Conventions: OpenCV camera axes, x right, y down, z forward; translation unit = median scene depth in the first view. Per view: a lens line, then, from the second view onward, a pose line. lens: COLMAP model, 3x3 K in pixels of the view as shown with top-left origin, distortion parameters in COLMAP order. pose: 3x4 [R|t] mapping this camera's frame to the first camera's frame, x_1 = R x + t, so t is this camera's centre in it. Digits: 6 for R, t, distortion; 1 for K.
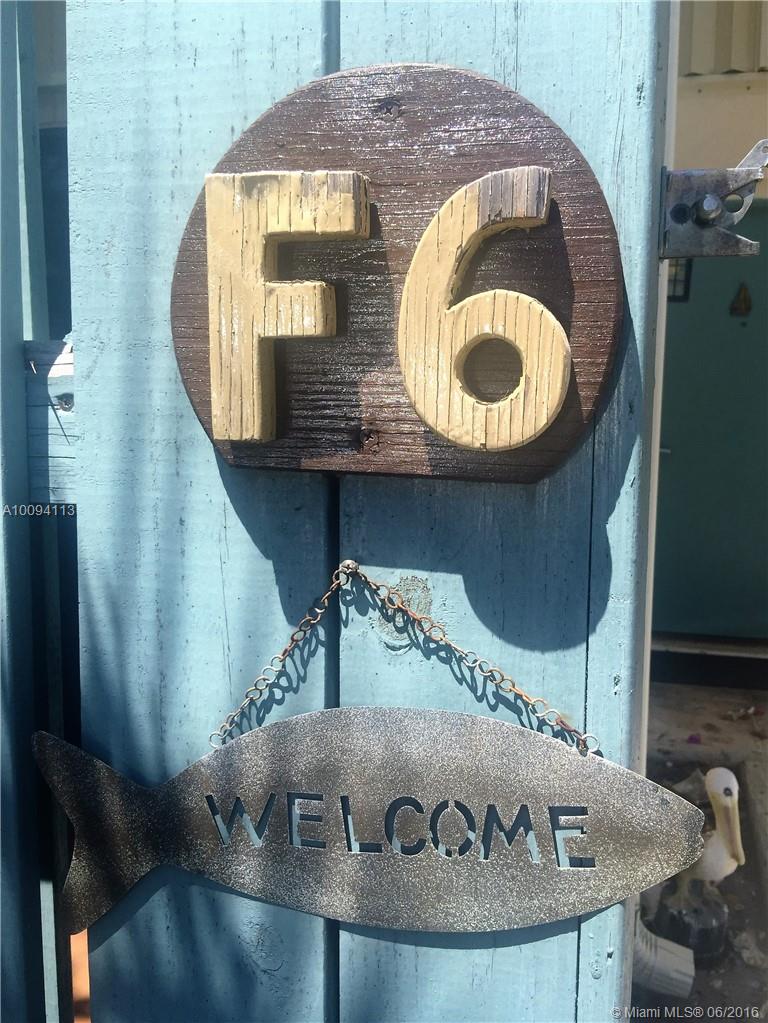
lens RADIAL K [[952.6, 0, 382.9], [0, 952.6, 512.4], [0, 0, 1]] dist [0.011677, 0.000000]
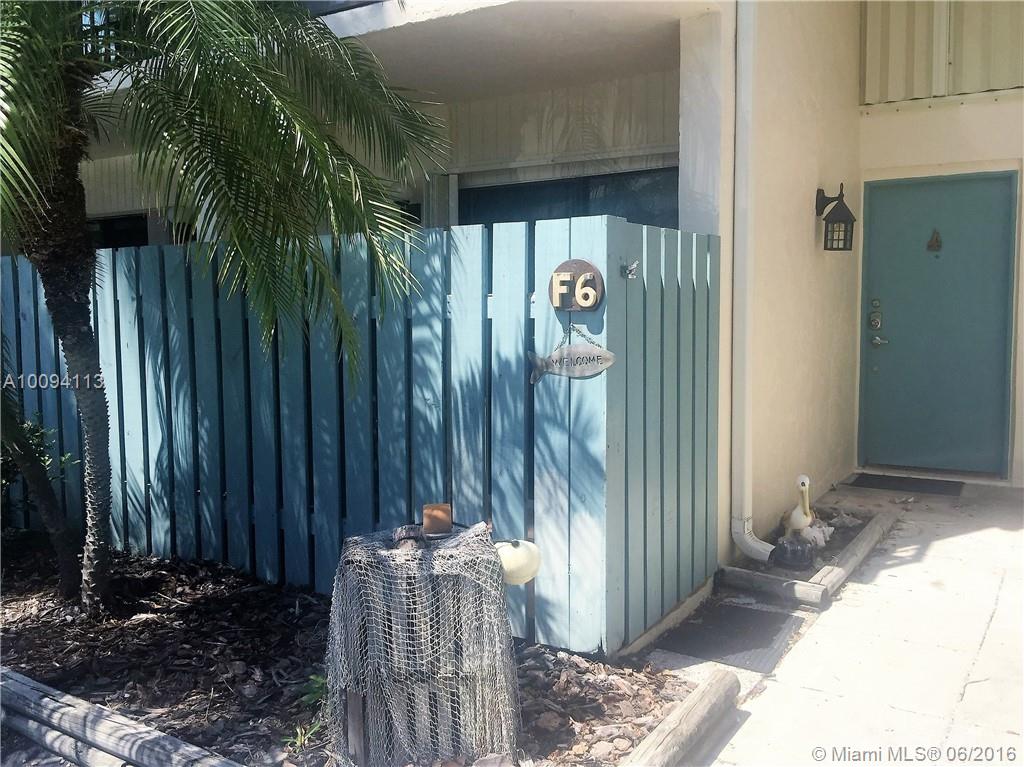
lens RADIAL K [[953.5, 0, 511.7], [0, 953.5, 382.1], [0, 0, 1]] dist [0.011677, 0.000000]
pose [[0.960259, 0.008477, -0.278983, 1.591147], [-0.022774, 0.998585, -0.048046, 0.875152], [0.278181, 0.052490, 0.959093, -6.201832]]
